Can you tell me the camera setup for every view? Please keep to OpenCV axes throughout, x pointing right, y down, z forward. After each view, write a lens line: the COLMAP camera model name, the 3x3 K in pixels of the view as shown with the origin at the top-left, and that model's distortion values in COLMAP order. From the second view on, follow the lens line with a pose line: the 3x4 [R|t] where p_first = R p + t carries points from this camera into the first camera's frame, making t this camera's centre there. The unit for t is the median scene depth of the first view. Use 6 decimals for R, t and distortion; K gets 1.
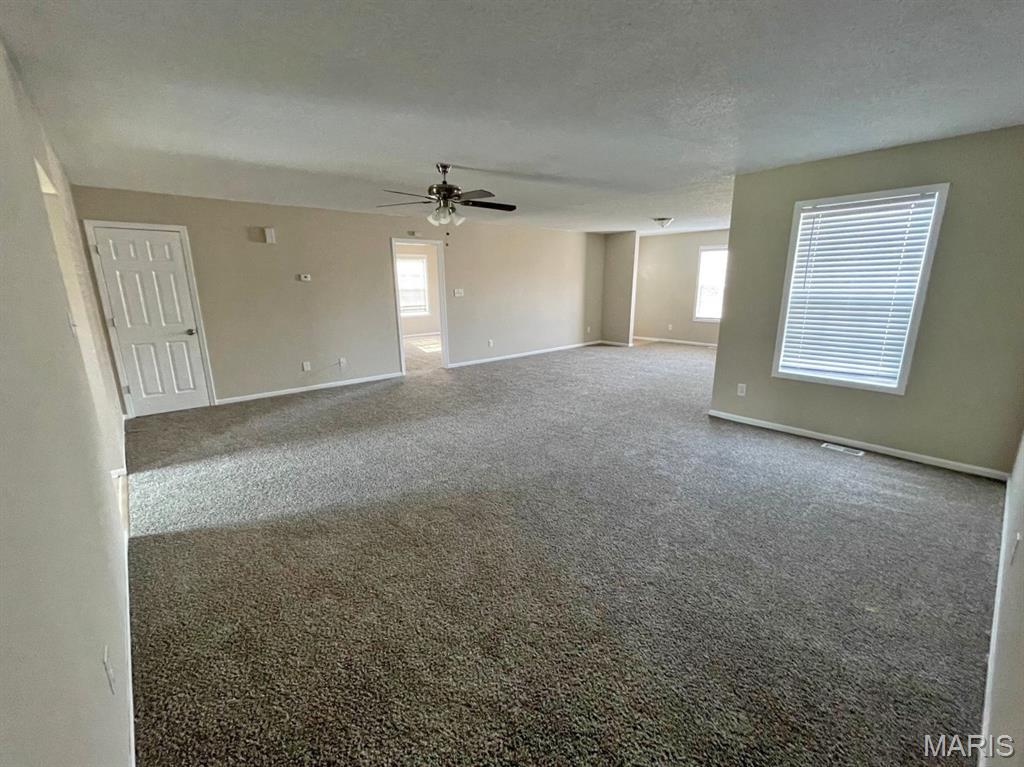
lens RADIAL K [[414.0, 0, 506.0], [0, 414.0, 384.3], [0, 0, 1]] dist [0.000272, -0.000256]
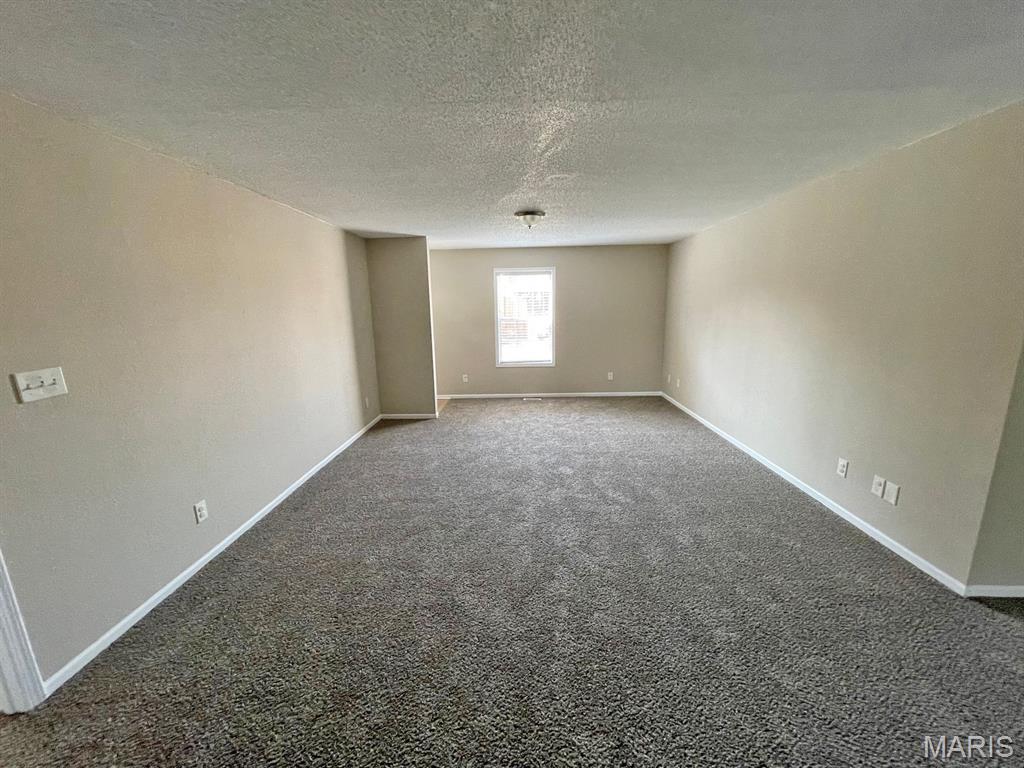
lens RADIAL K [[414.0, 0, 506.0], [0, 414.0, 384.8], [0, 0, 1]] dist [0.000272, -0.000256]
pose [[0.672356, -0.145392, 0.725809, -0.098553], [0.194711, 0.980729, 0.016085, -0.157821], [-0.714160, 0.130507, 0.687708, 0.585074]]
